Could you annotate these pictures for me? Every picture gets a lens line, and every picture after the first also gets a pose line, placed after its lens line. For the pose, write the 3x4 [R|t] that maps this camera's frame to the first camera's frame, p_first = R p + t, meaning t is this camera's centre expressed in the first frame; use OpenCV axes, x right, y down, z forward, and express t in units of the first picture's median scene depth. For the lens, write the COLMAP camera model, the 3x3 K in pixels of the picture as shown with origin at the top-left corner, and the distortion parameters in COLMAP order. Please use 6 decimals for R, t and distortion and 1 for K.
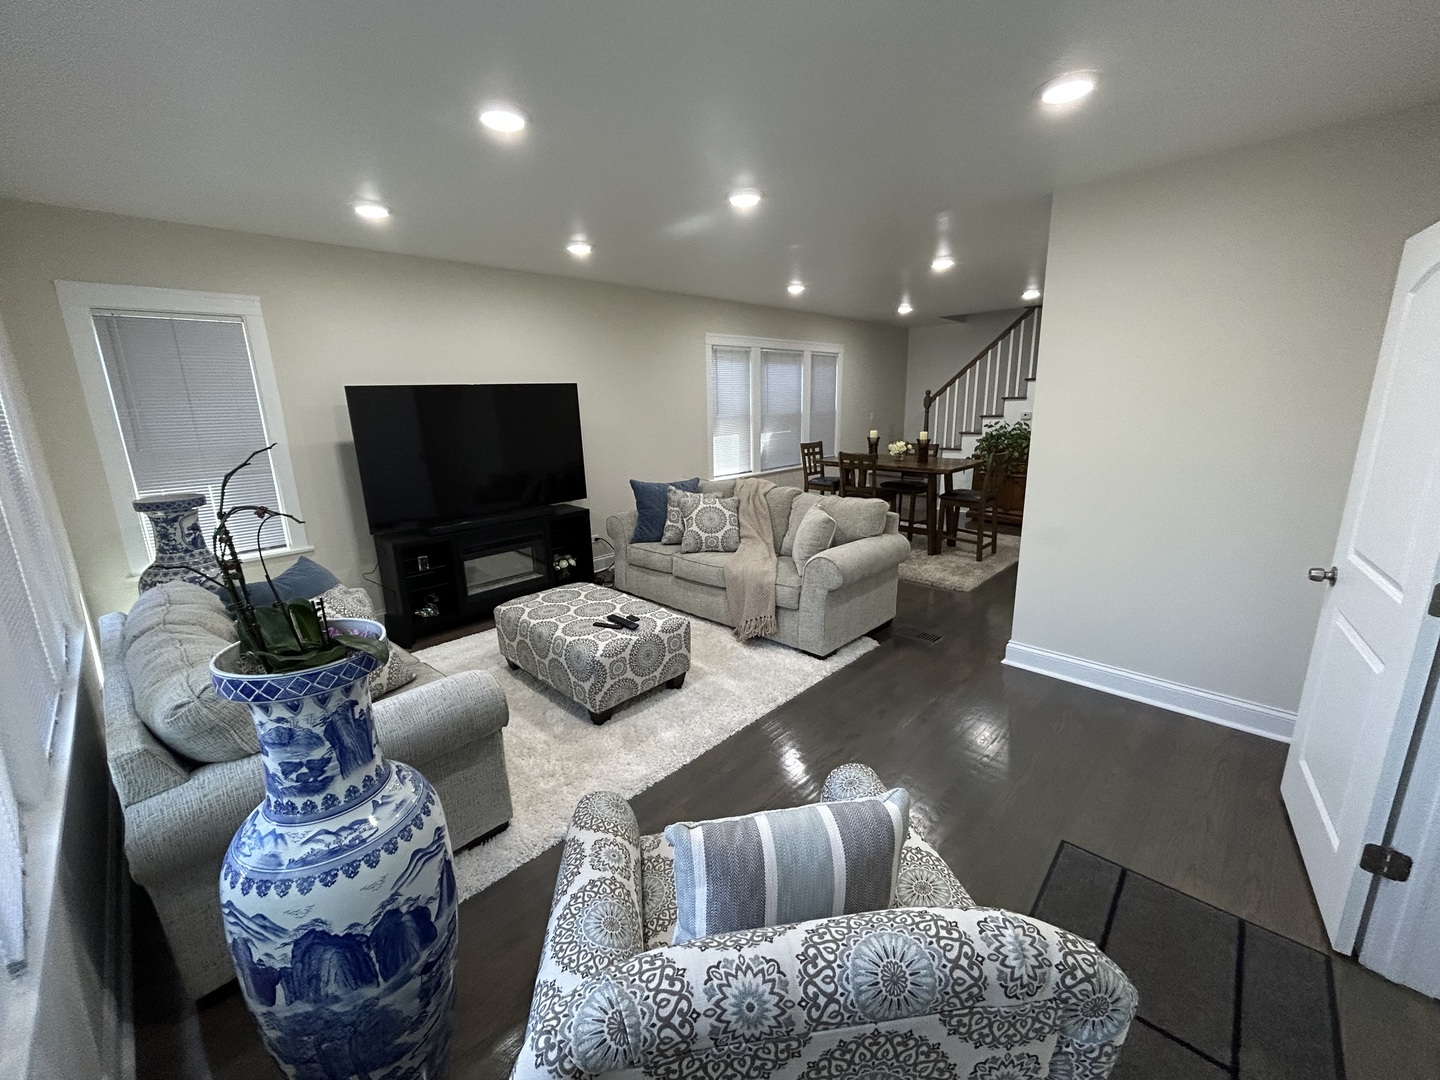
lens RADIAL K [[582.6, 0, 720.8], [0, 582.6, 537.0], [0, 0, 1]] dist [-0.003842, 0.000143]
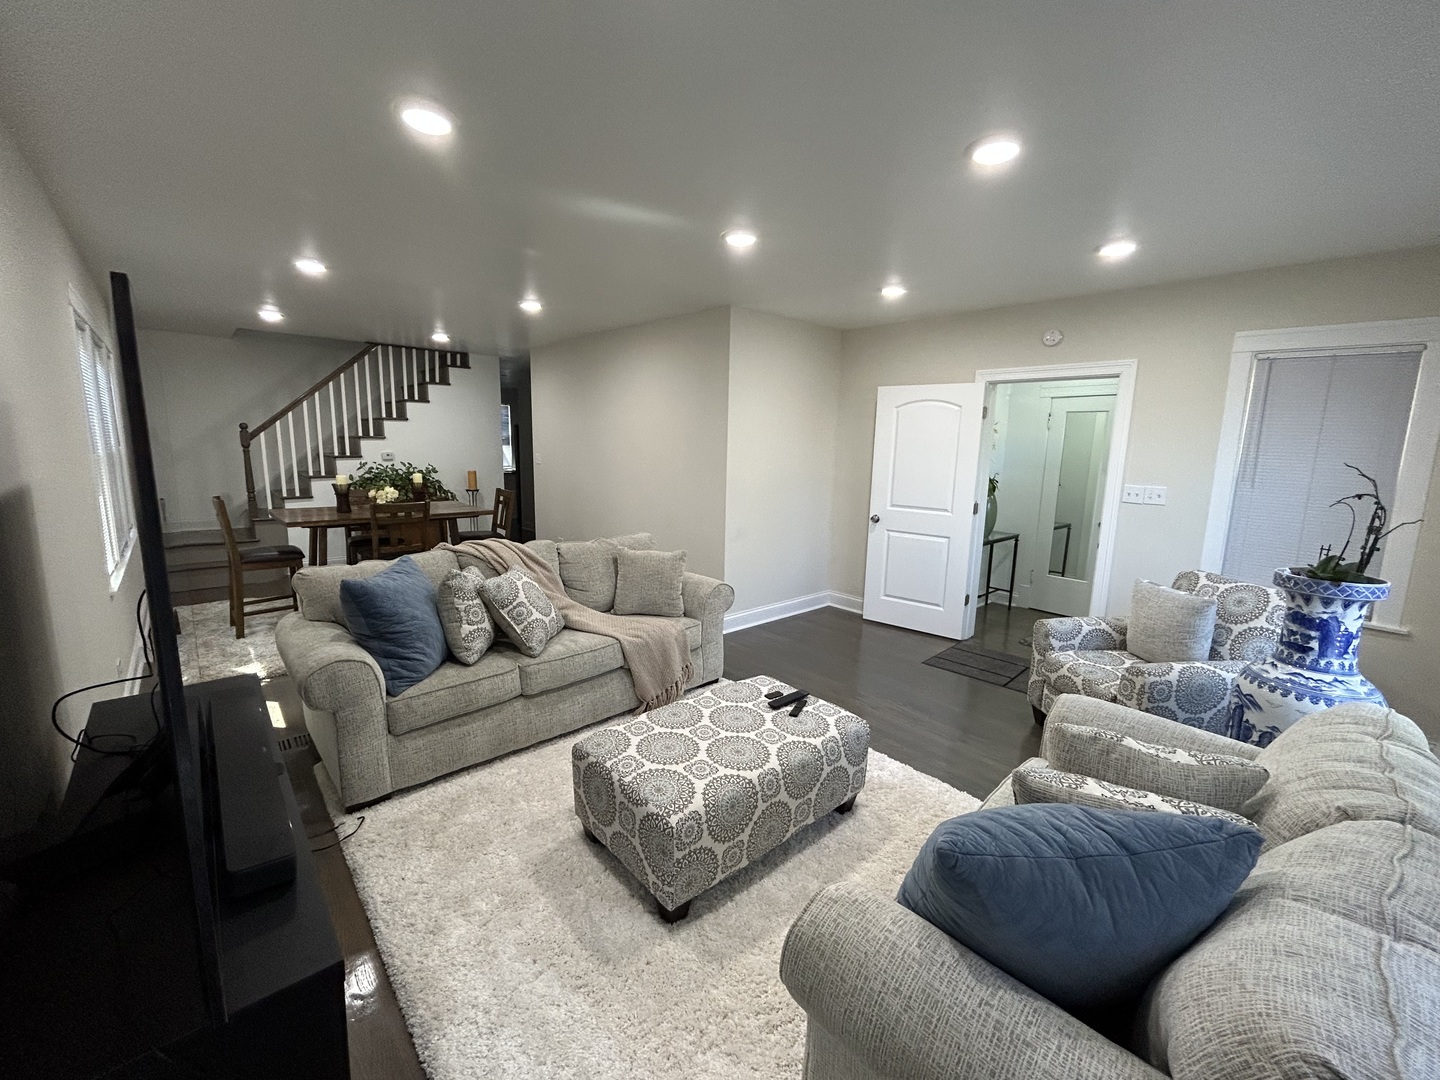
lens RADIAL K [[582.6, 0, 718.9], [0, 582.6, 537.5], [0, 0, 1]] dist [-0.003842, 0.000143]
pose [[0.078203, -0.142098, 0.986758, -0.423072], [0.209711, 0.969988, 0.123063, -0.087502], [-0.974631, 0.197310, 0.105656, 0.426359]]
